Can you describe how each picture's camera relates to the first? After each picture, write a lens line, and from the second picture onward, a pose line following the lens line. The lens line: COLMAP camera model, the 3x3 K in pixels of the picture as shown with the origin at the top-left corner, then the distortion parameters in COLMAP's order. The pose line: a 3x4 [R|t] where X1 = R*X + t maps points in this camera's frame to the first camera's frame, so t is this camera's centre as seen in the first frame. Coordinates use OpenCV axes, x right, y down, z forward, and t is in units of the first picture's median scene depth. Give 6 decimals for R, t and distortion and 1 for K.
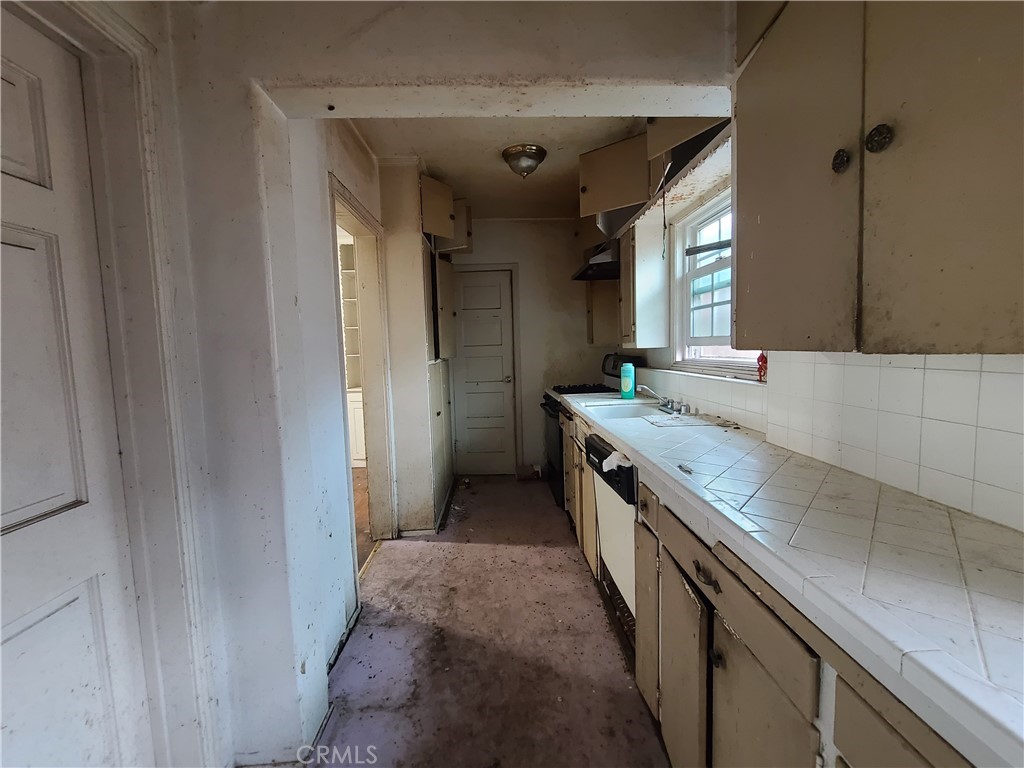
lens RADIAL K [[424.4, 0, 514.6], [0, 424.4, 381.9], [0, 0, 1]] dist [-0.003194, -0.000325]
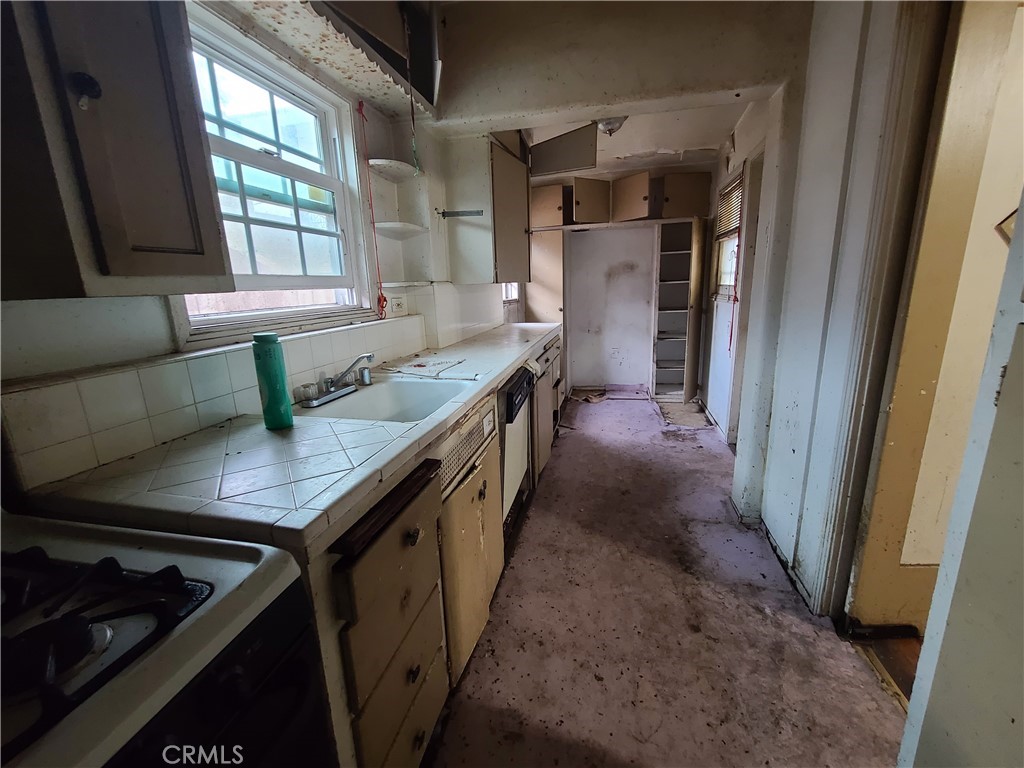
lens RADIAL K [[424.4, 0, 514.1], [0, 424.4, 380.7], [0, 0, 1]] dist [-0.003194, -0.000325]
pose [[-0.962494, 0.001618, 0.271298, -0.055296], [0.083756, 0.952908, 0.291463, -0.125446], [-0.258051, 0.303255, -0.917304, 1.722242]]
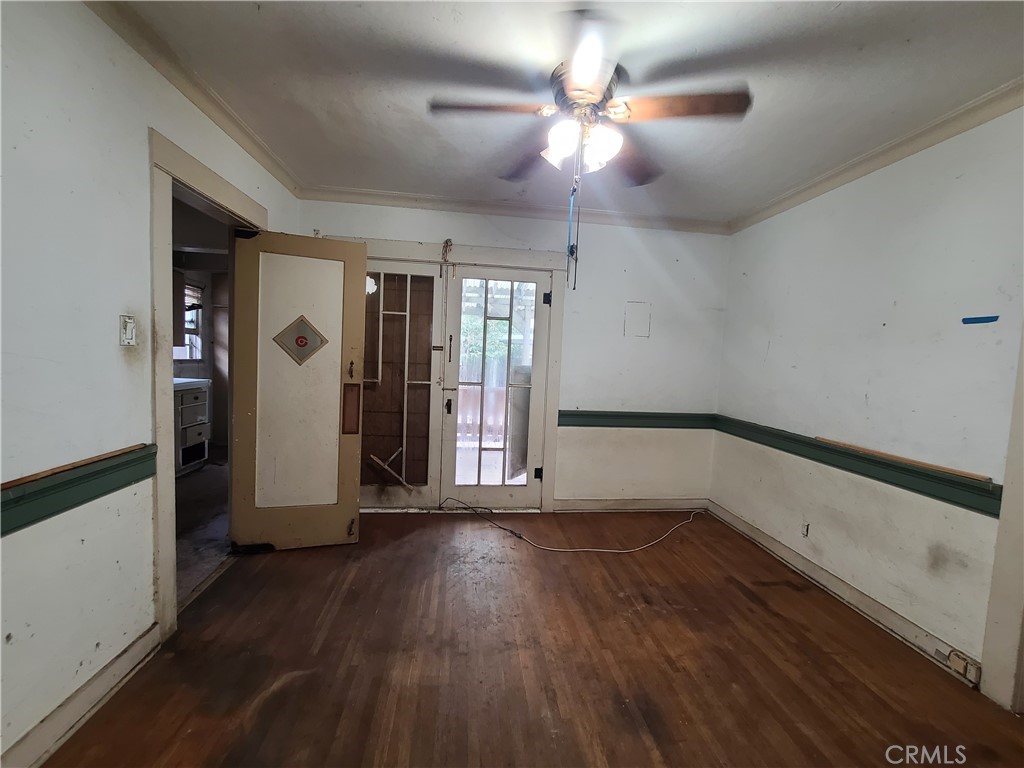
lens RADIAL K [[424.4, 0, 515.3], [0, 424.4, 383.1], [0, 0, 1]] dist [-0.003194, -0.000325]
pose [[-0.996919, -0.008166, -0.078011, -1.142243], [-0.019880, 0.988397, 0.150589, -0.172055], [0.075876, 0.151676, -0.985514, 2.288124]]
